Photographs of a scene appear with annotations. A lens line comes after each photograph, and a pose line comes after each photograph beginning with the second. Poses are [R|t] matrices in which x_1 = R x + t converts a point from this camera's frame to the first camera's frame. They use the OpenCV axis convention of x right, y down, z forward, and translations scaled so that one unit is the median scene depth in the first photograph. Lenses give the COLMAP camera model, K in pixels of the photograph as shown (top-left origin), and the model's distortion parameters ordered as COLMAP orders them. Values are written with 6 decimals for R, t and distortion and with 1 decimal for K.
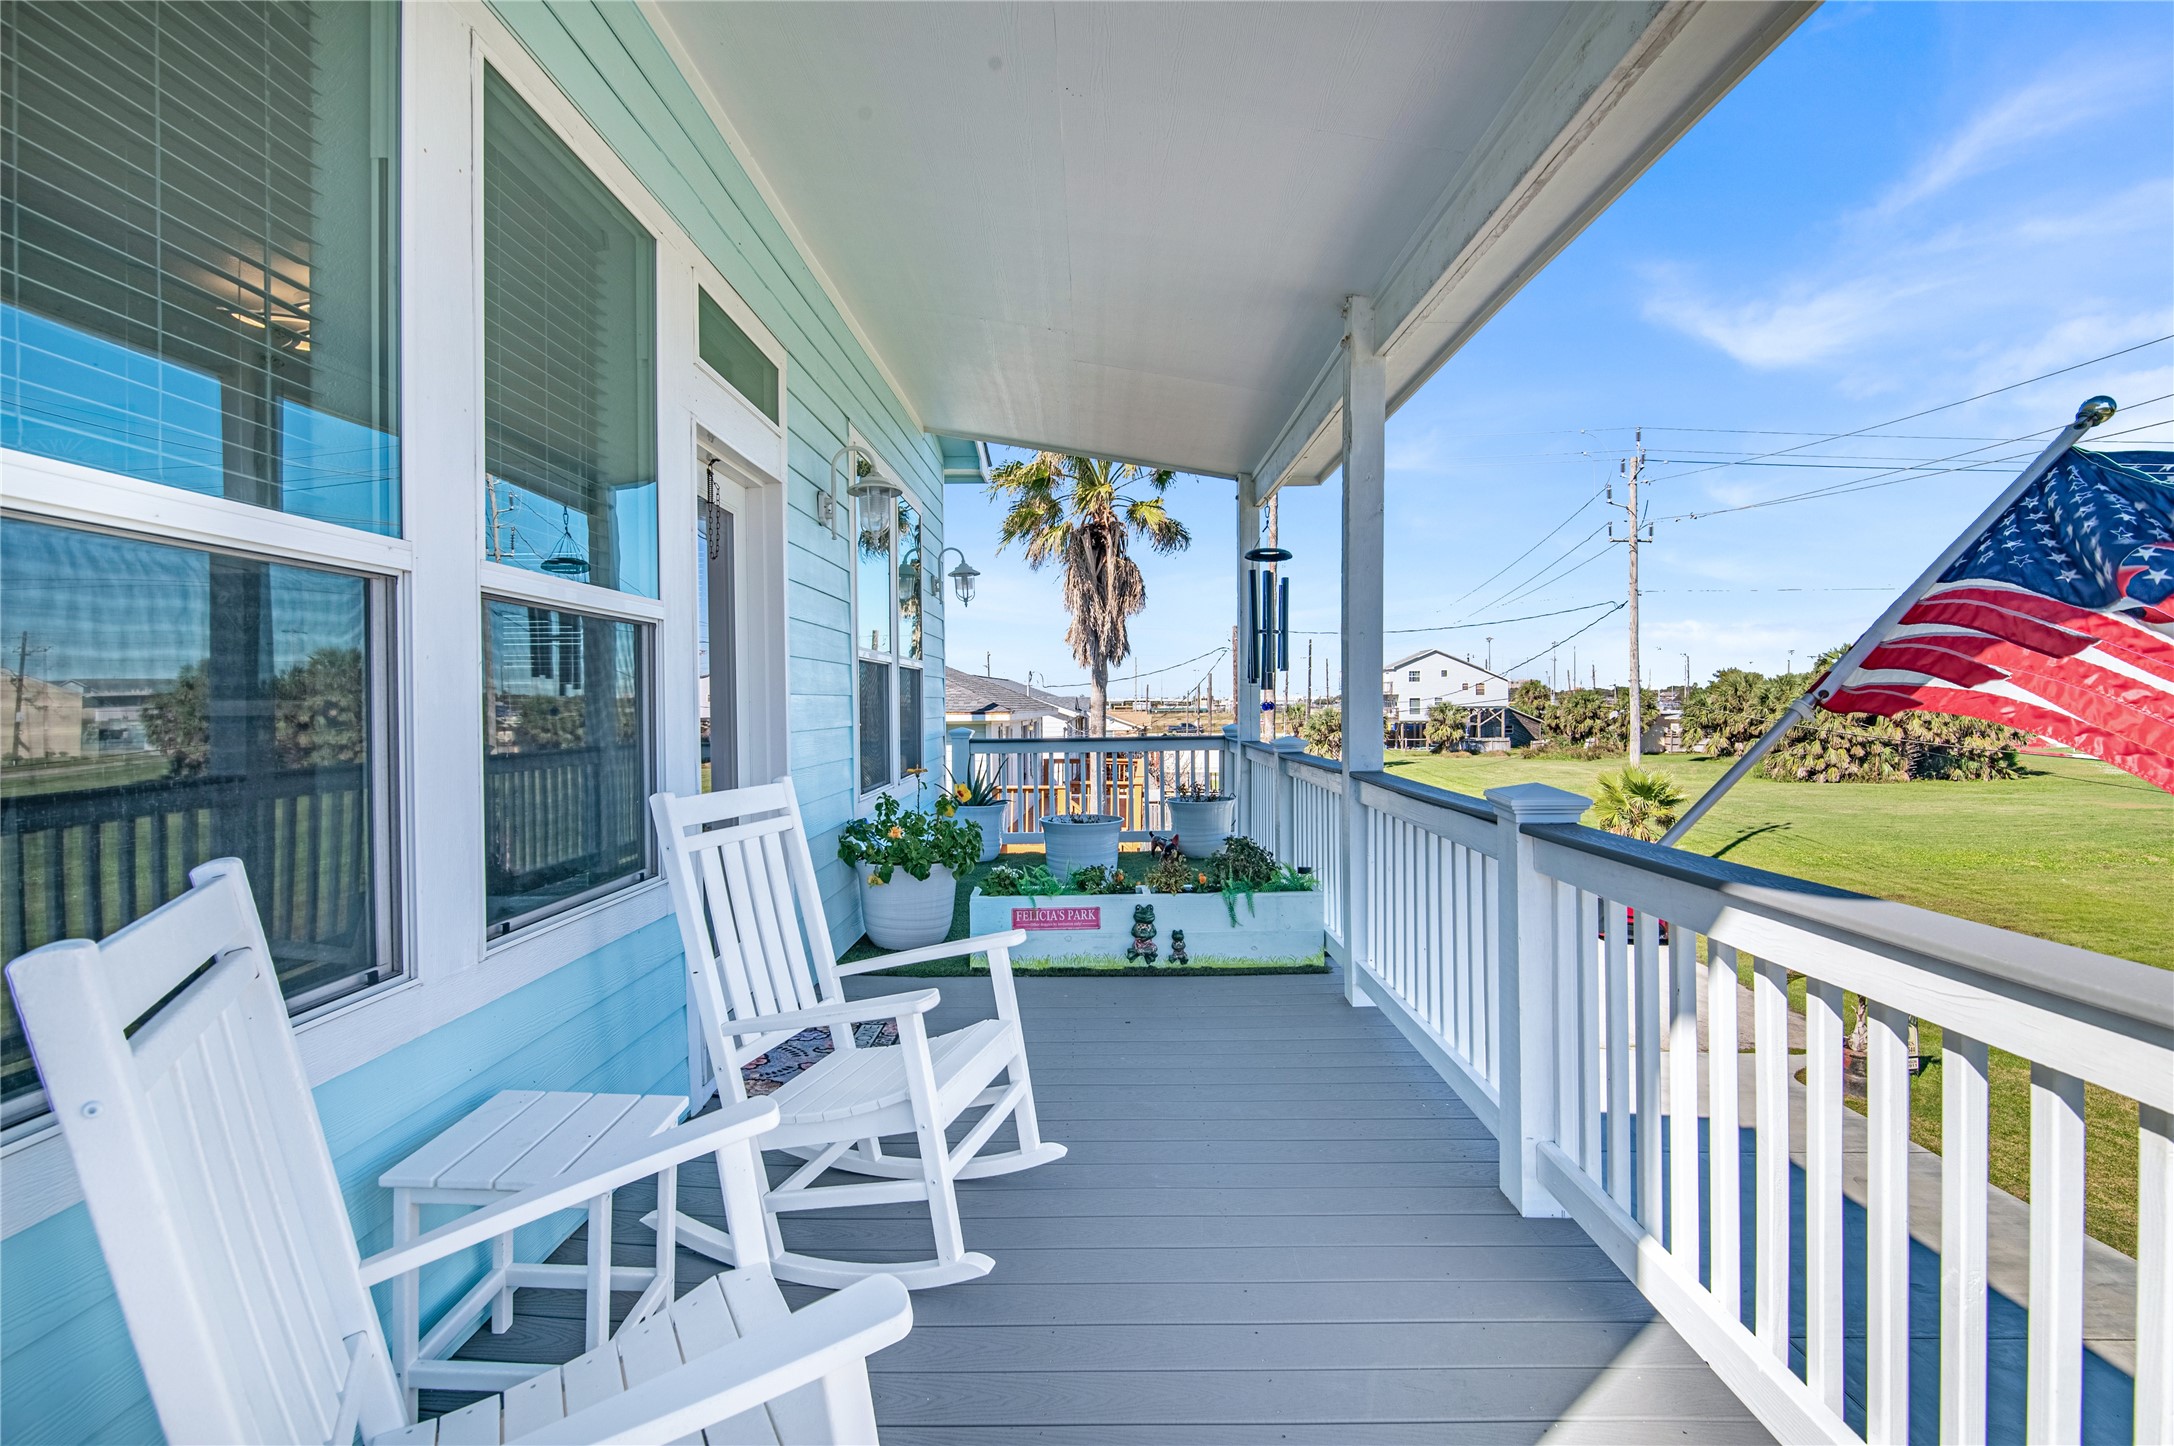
lens RADIAL K [[1033.2, 0, 1085.2], [0, 1033.2, 711.6], [0, 0, 1]] dist [-0.009516, -0.000769]
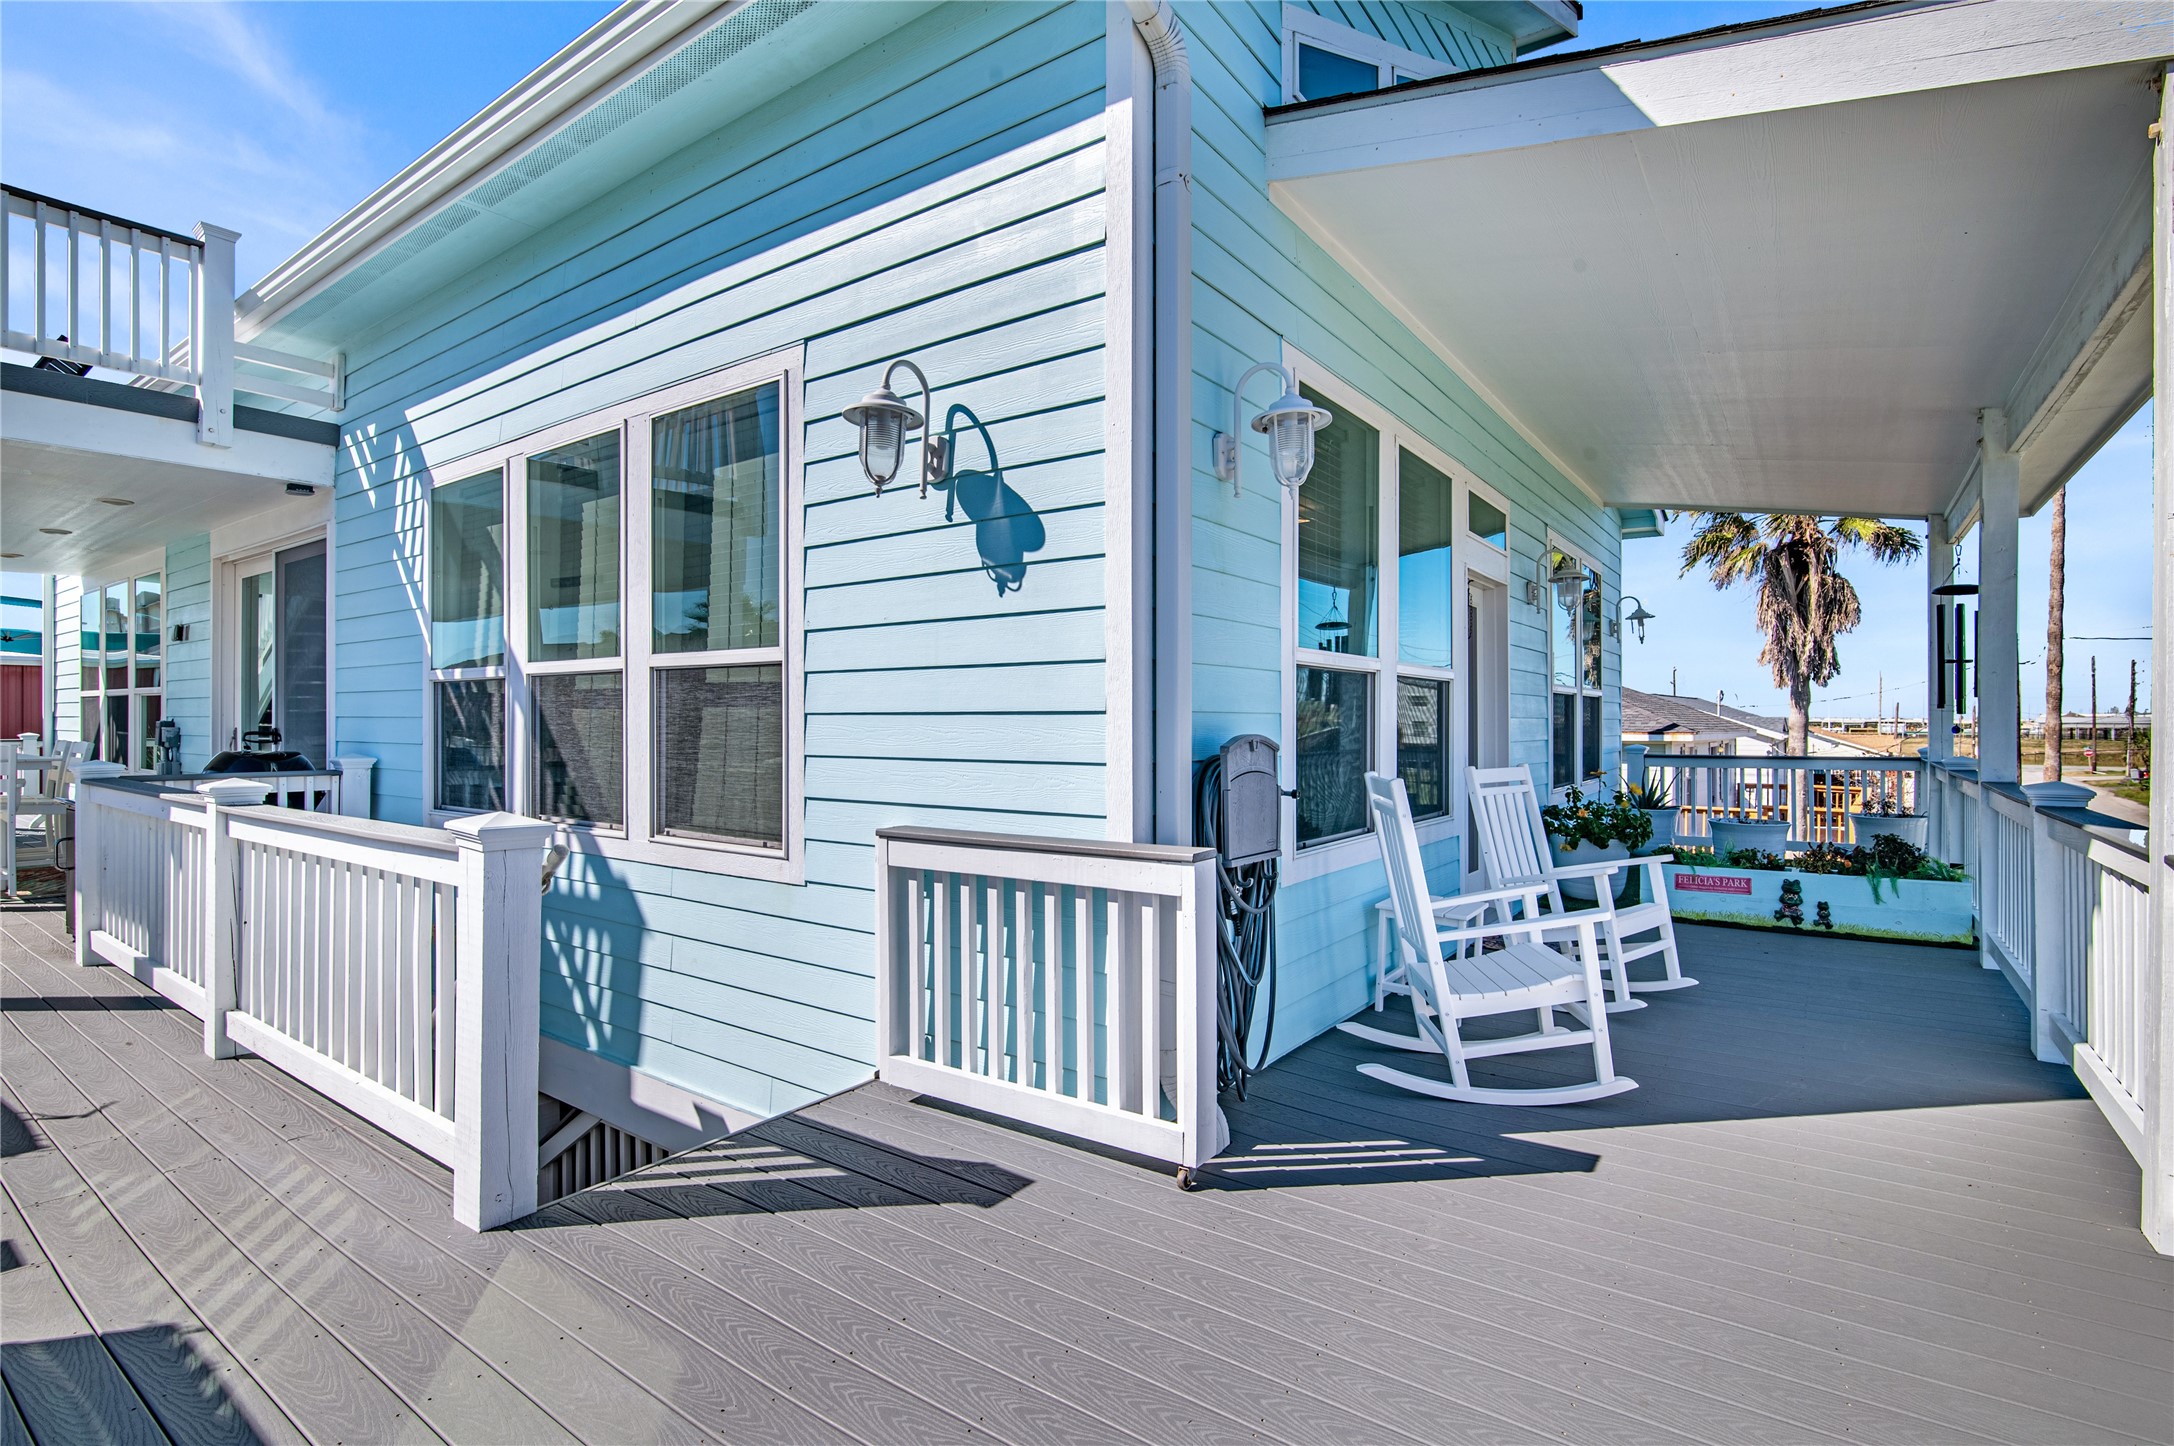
lens RADIAL K [[1033.2, 0, 1043.3], [0, 1033.2, 721.4], [0, 0, 1]] dist [-0.009516, -0.000769]
pose [[0.798709, 0.007196, -0.601675, 0.053193], [-0.011563, 0.999927, -0.003391, 0.000947], [0.601607, 0.009666, 0.798734, -0.401236]]
